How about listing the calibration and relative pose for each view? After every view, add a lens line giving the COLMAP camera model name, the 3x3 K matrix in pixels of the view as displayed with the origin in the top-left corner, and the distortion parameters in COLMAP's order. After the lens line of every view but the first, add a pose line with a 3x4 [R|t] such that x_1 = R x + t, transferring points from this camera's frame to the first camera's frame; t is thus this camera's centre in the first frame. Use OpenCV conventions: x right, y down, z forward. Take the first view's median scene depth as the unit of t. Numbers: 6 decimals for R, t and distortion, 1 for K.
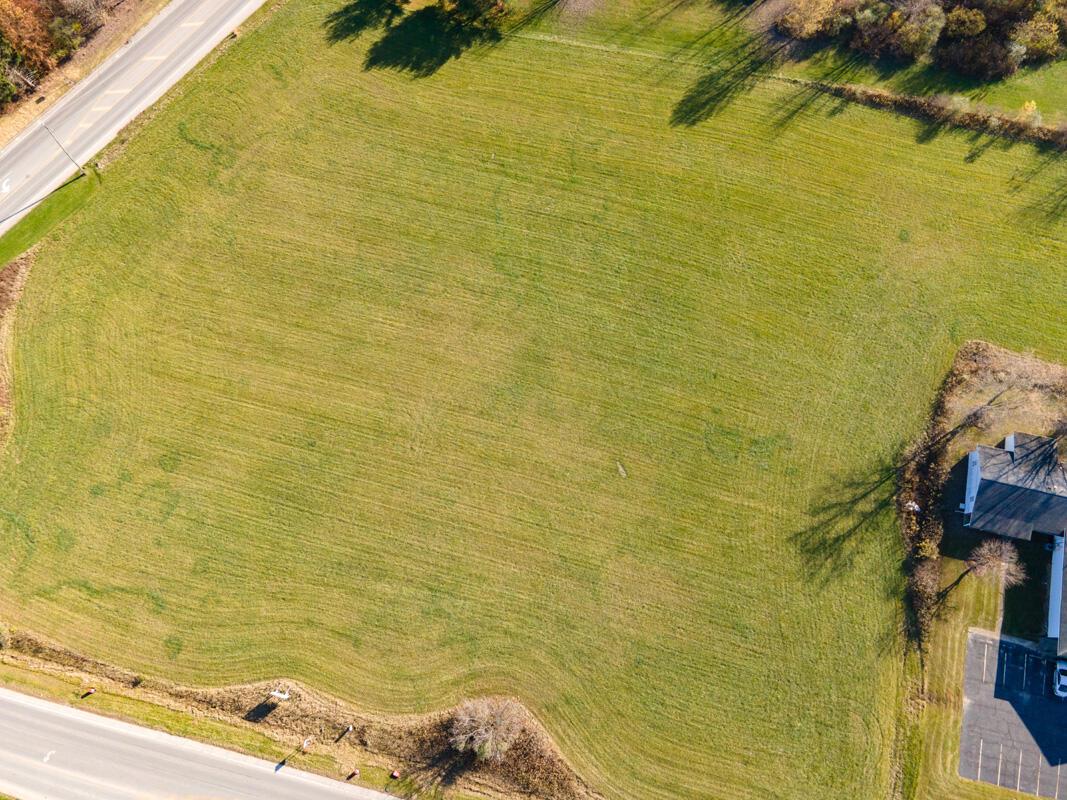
lens RADIAL K [[776.4, 0, 531.4], [0, 776.4, 399.1], [0, 0, 1]] dist [0.040754, -0.007197]
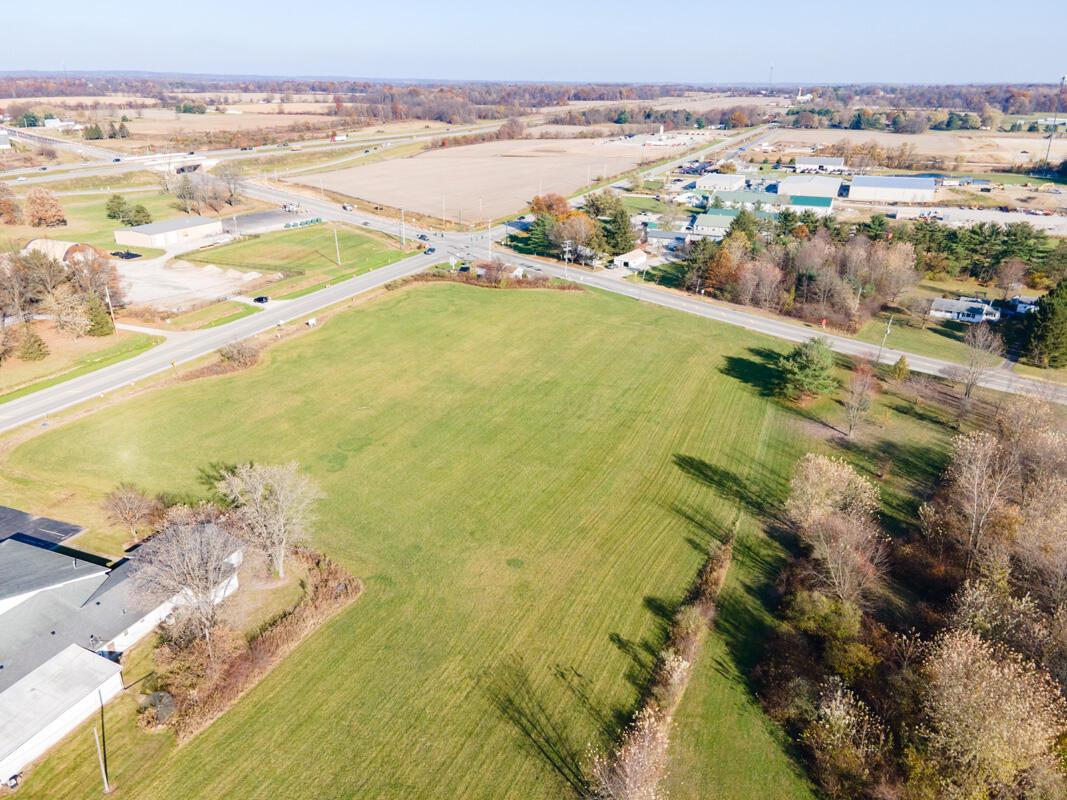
lens RADIAL K [[776.4, 0, 531.7], [0, 776.4, 394.0], [0, 0, 1]] dist [0.040754, -0.007197]
pose [[-0.157644, 0.386445, -0.908740, 1.067254], [-0.951011, 0.188420, 0.245103, -0.426632], [0.265944, 0.902861, 0.337810, 0.533370]]
